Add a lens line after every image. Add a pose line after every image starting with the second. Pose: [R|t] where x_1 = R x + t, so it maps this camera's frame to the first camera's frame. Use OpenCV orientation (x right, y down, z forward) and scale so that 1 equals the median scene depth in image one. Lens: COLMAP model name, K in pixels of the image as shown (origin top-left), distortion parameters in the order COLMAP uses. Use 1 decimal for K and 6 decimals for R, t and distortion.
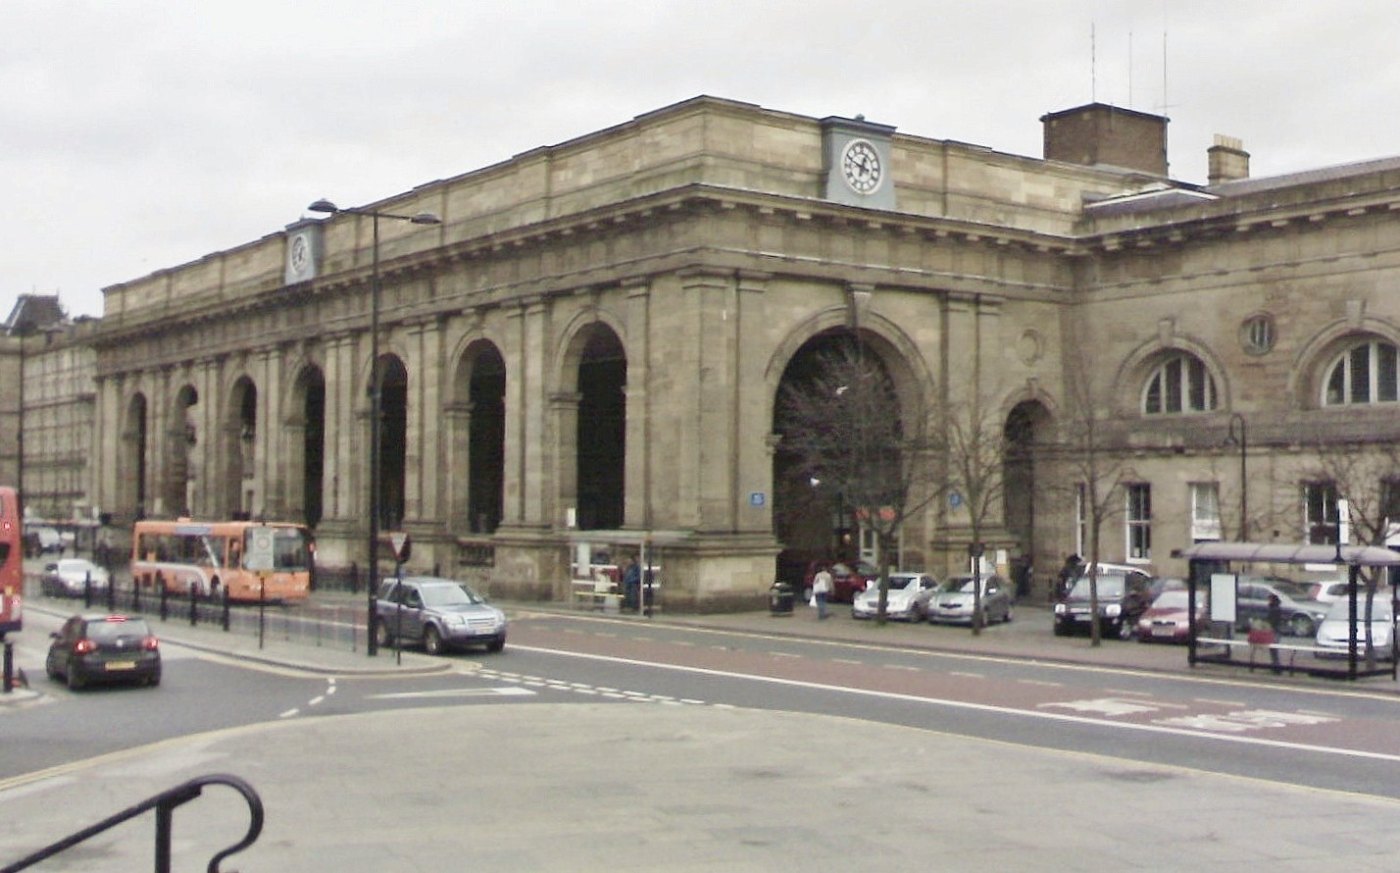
lens RADIAL K [[1635.5, 0, 706.3], [0, 1635.5, 475.0], [0, 0, 1]] dist [0.020264, 0.000000]
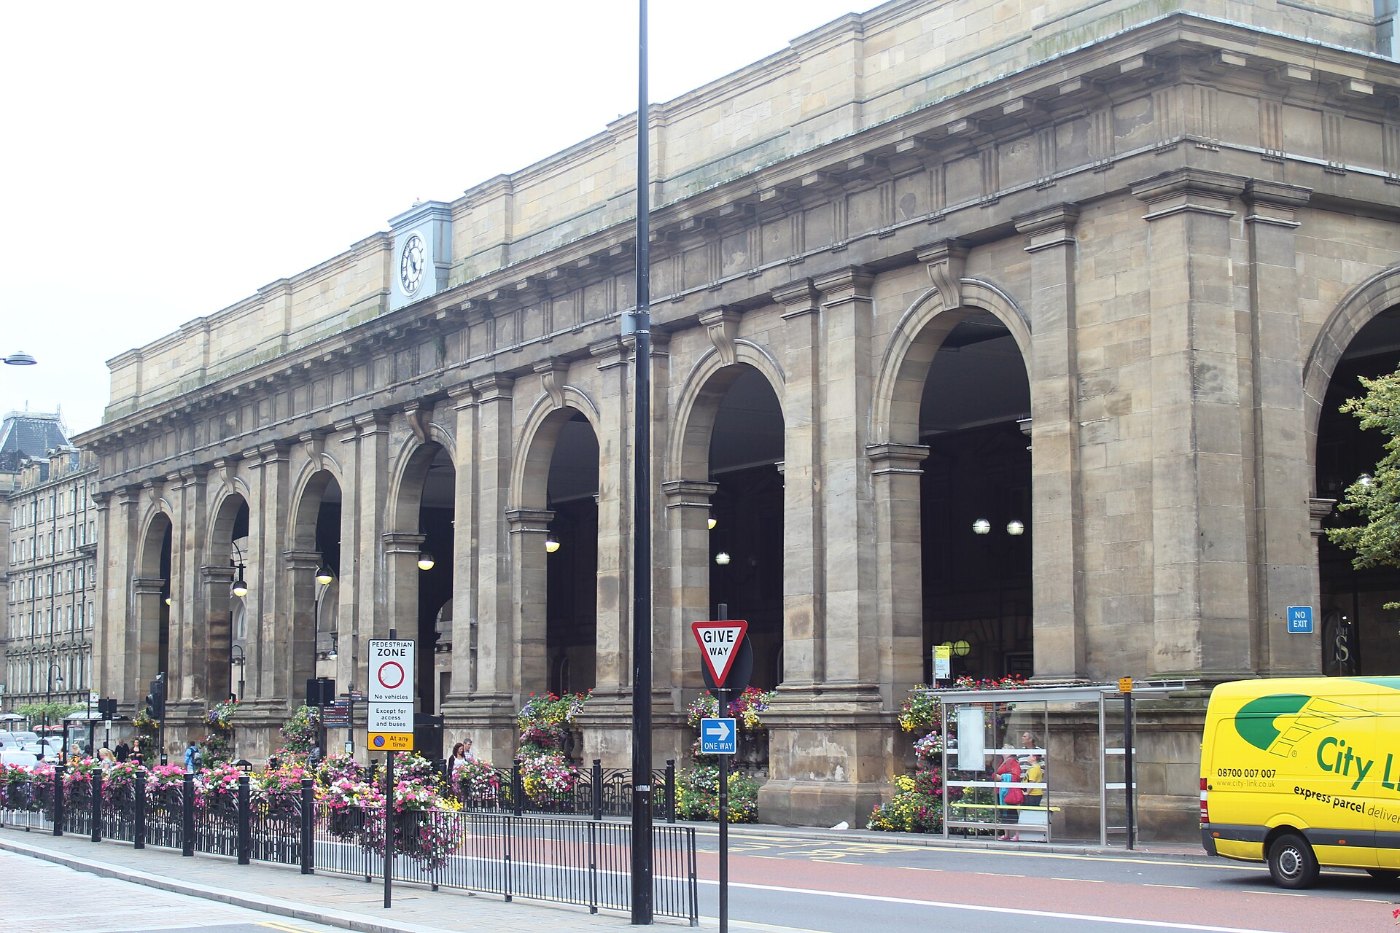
lens RADIAL K [[2249.6, 0, 696.9], [0, 2249.6, 461.6], [0, 0, 1]] dist [-0.113836, 0.000000]
pose [[0.994716, -0.021569, -0.100375, -0.075737], [0.011724, 0.995150, -0.097663, 0.027699], [0.101994, 0.095970, 0.990145, 0.238213]]
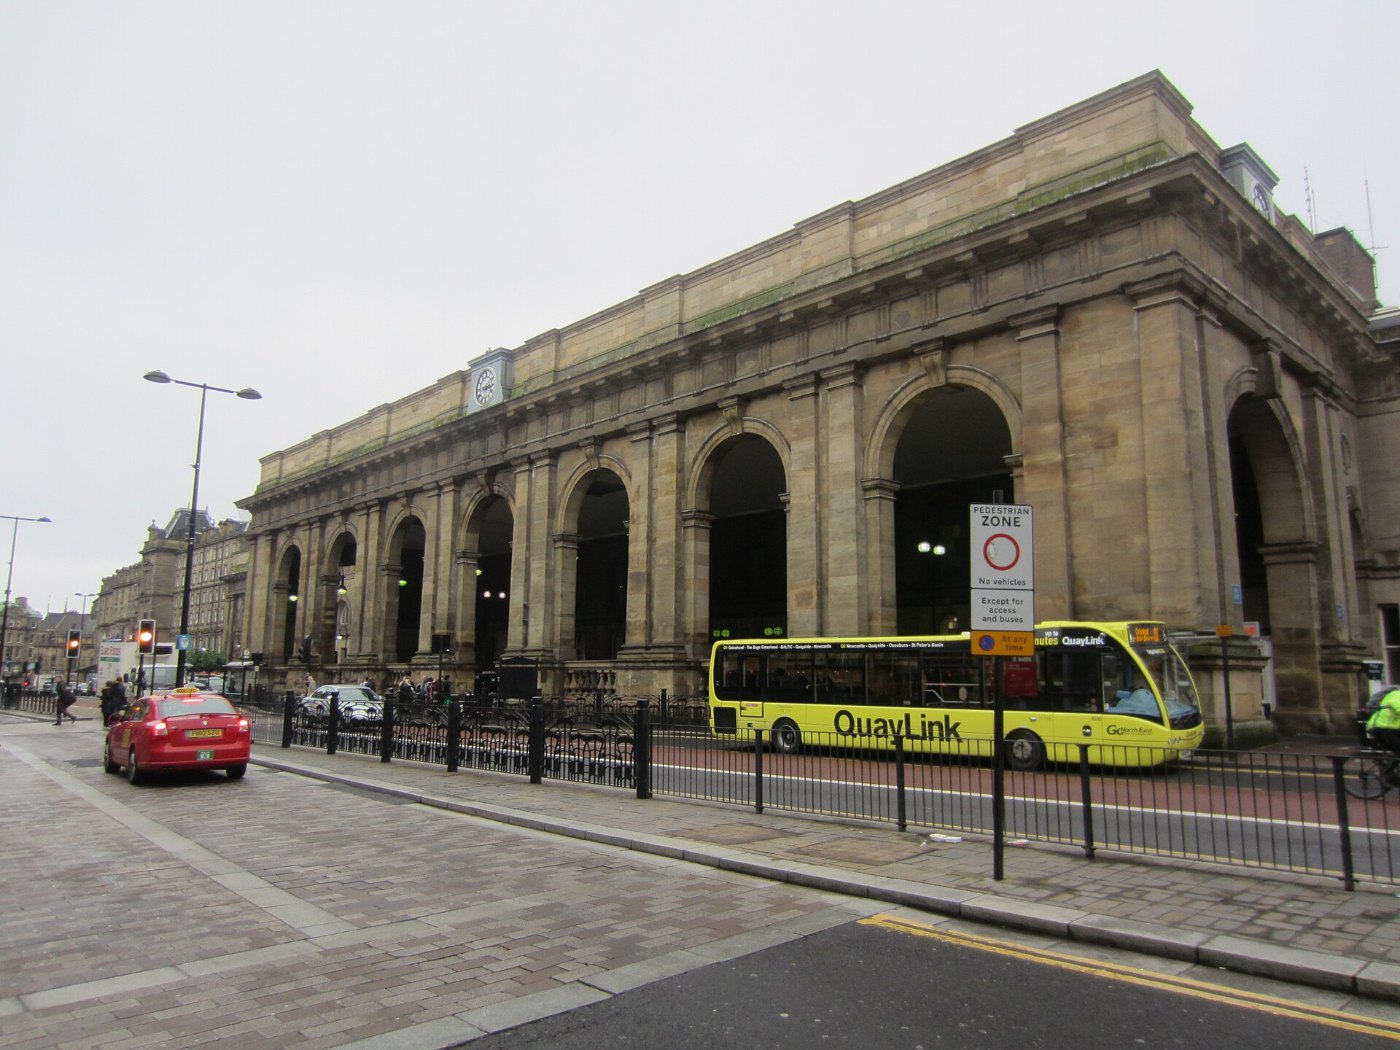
lens RADIAL K [[983.2, 0, 699.9], [0, 983.2, 528.0], [0, 0, 1]] dist [-0.031237, 0.008774]
pose [[0.994671, 0.019005, 0.101337, -0.221674], [-0.005206, 0.990868, -0.134734, 0.040079], [-0.102973, 0.133489, 0.985686, 0.508380]]
